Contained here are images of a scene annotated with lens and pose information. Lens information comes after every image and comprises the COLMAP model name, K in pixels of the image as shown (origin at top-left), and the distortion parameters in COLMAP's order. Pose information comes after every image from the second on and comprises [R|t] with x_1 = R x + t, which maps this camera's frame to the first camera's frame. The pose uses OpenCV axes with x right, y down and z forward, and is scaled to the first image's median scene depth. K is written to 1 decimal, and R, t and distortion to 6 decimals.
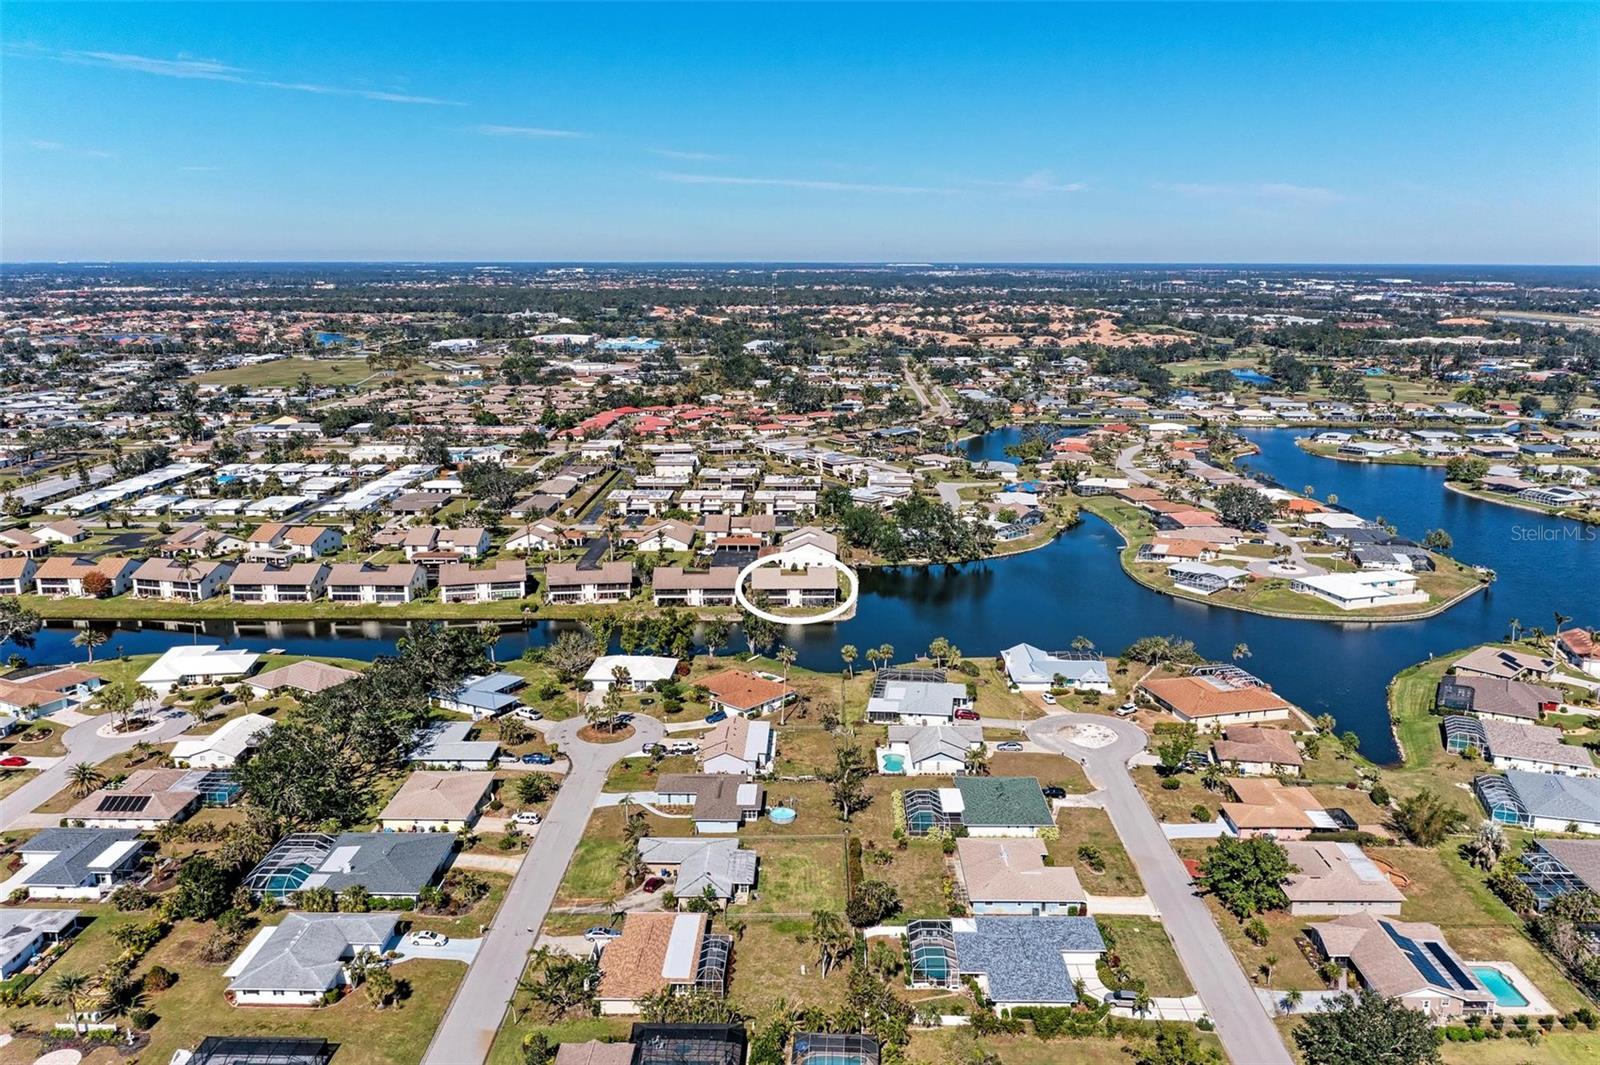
lens RADIAL K [[1240.3, 0, 811.3], [0, 1240.3, 533.8], [0, 0, 1]] dist [0.006122, -0.003319]
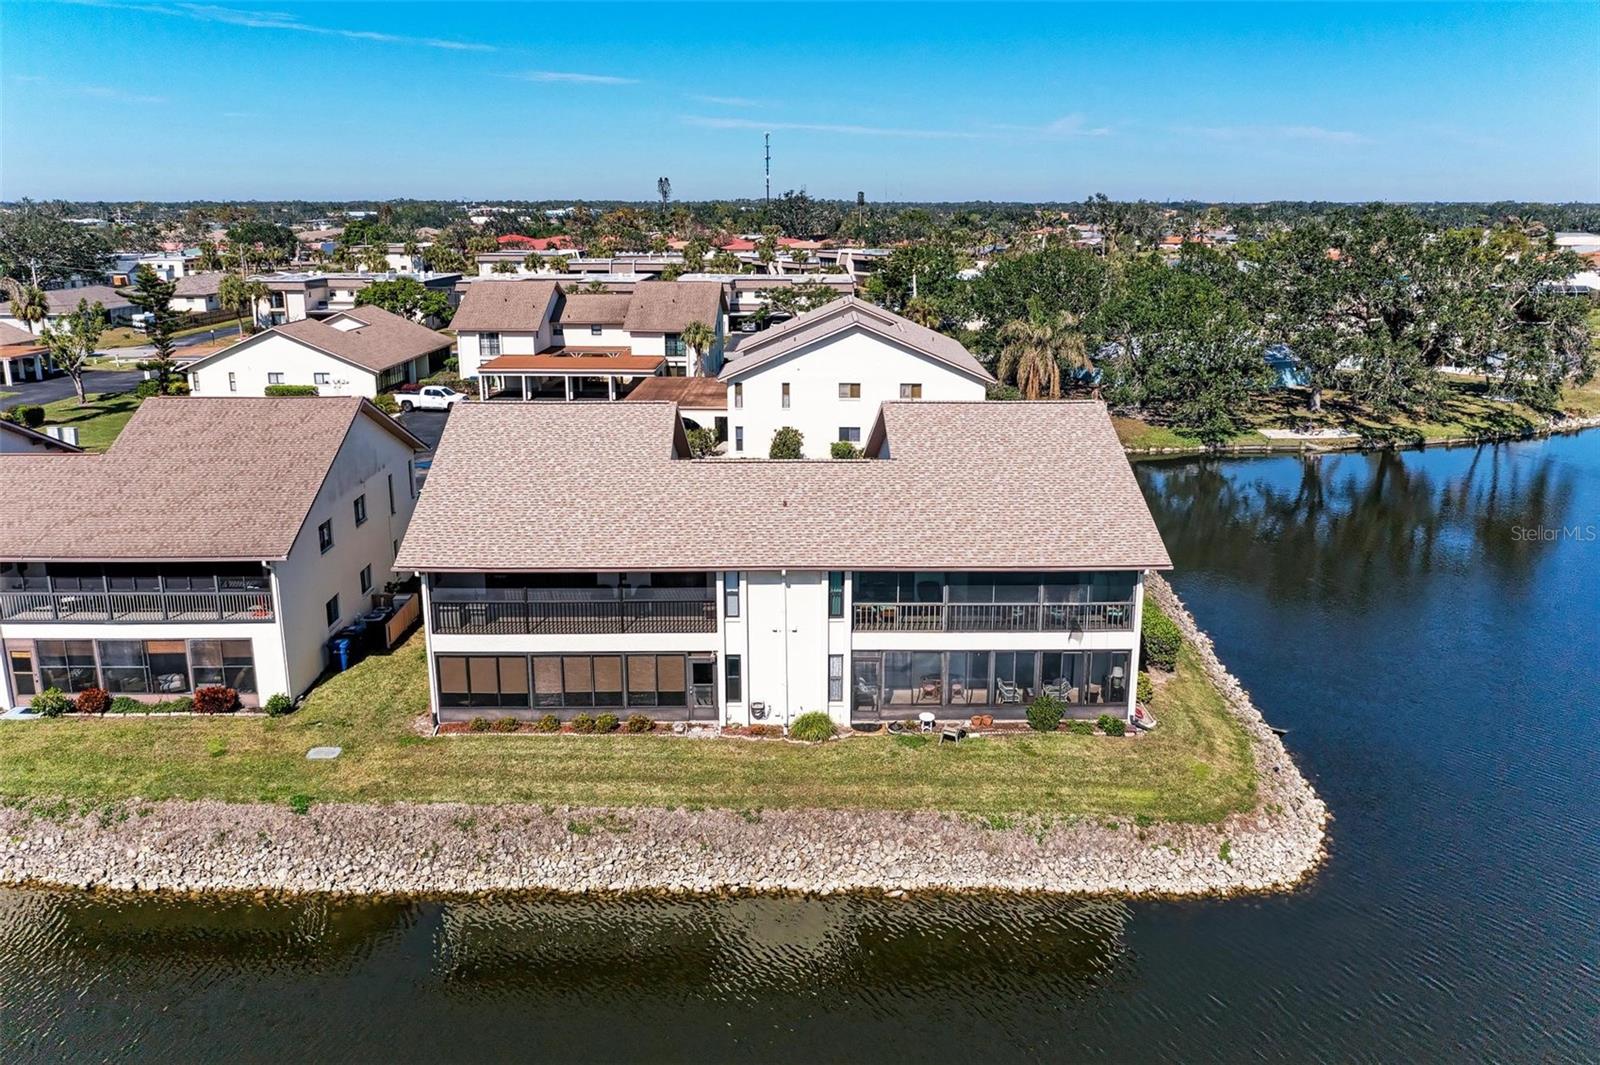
lens RADIAL K [[1240.3, 0, 811.3], [0, 1240.3, 533.8], [0, 0, 1]] dist [0.006122, -0.003319]
pose [[0.999976, 0.005920, 0.003472, -0.009455], [-0.006060, 0.999115, 0.041629, 0.030100], [-0.003222, -0.041649, 0.999127, 0.733694]]
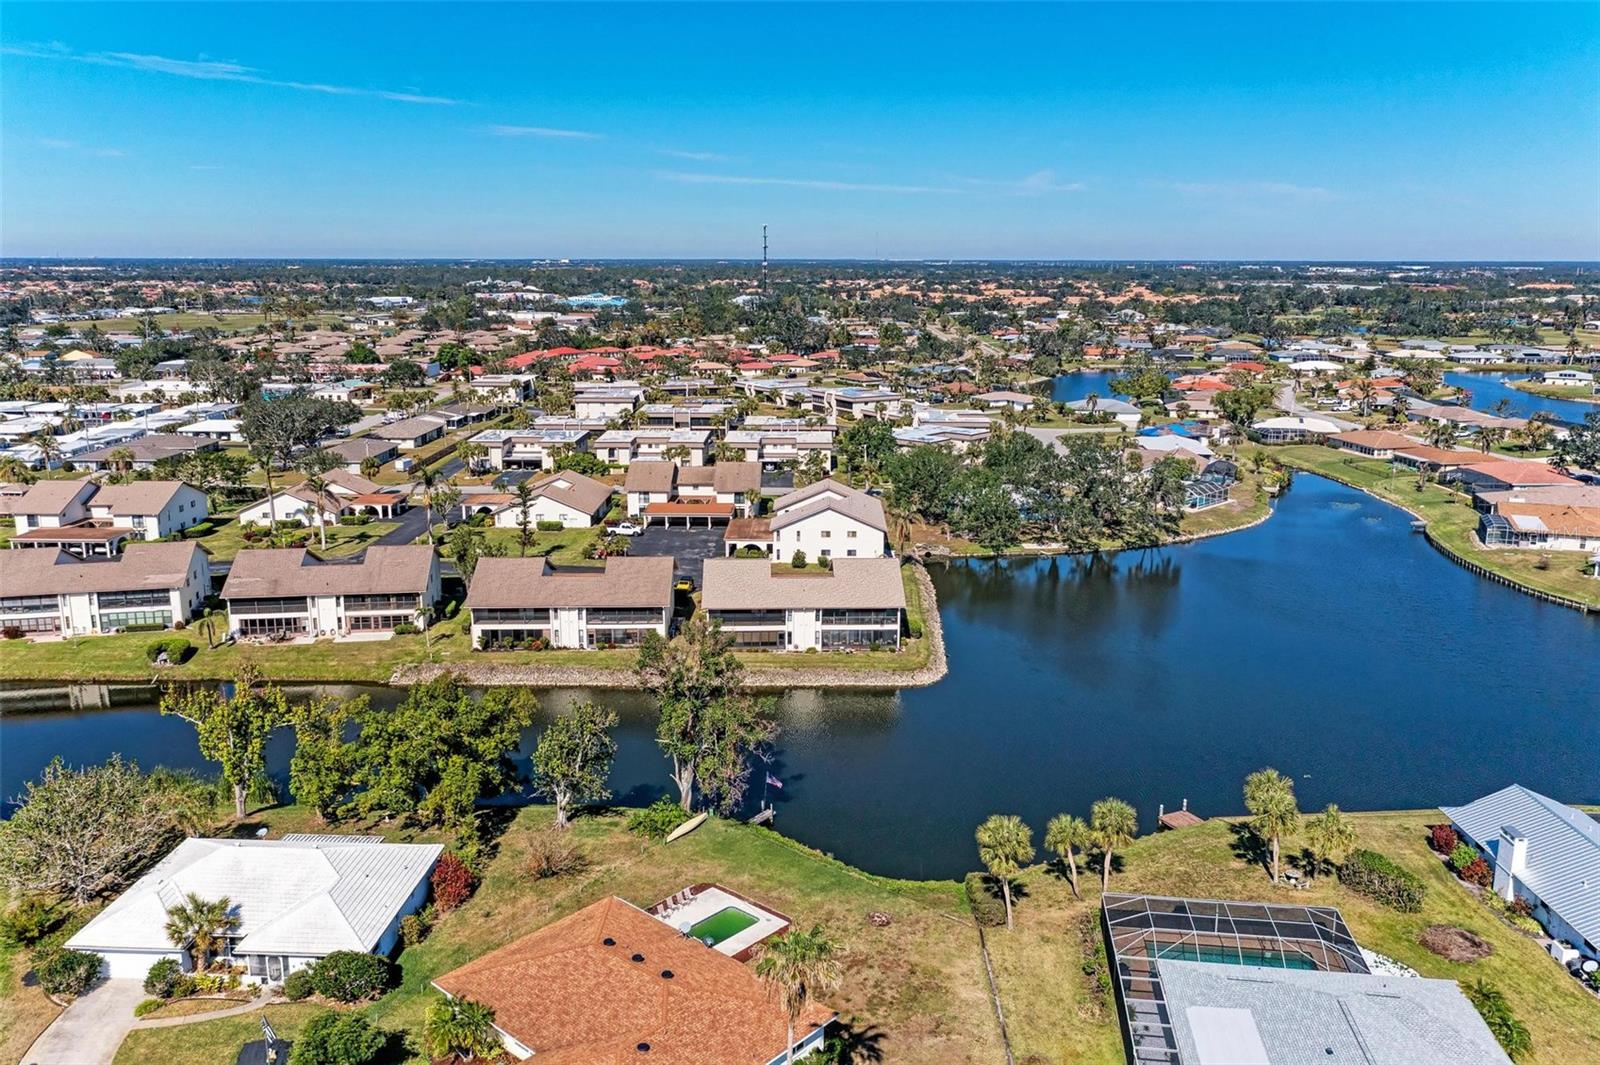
lens RADIAL K [[1240.3, 0, 811.3], [0, 1240.3, 533.8], [0, 0, 1]] dist [0.006122, -0.003319]
pose [[0.999968, 0.001458, 0.007892, -0.011727], [-0.001466, 0.999998, 0.000978, 0.015424], [-0.007890, -0.000990, 0.999968, 0.478325]]
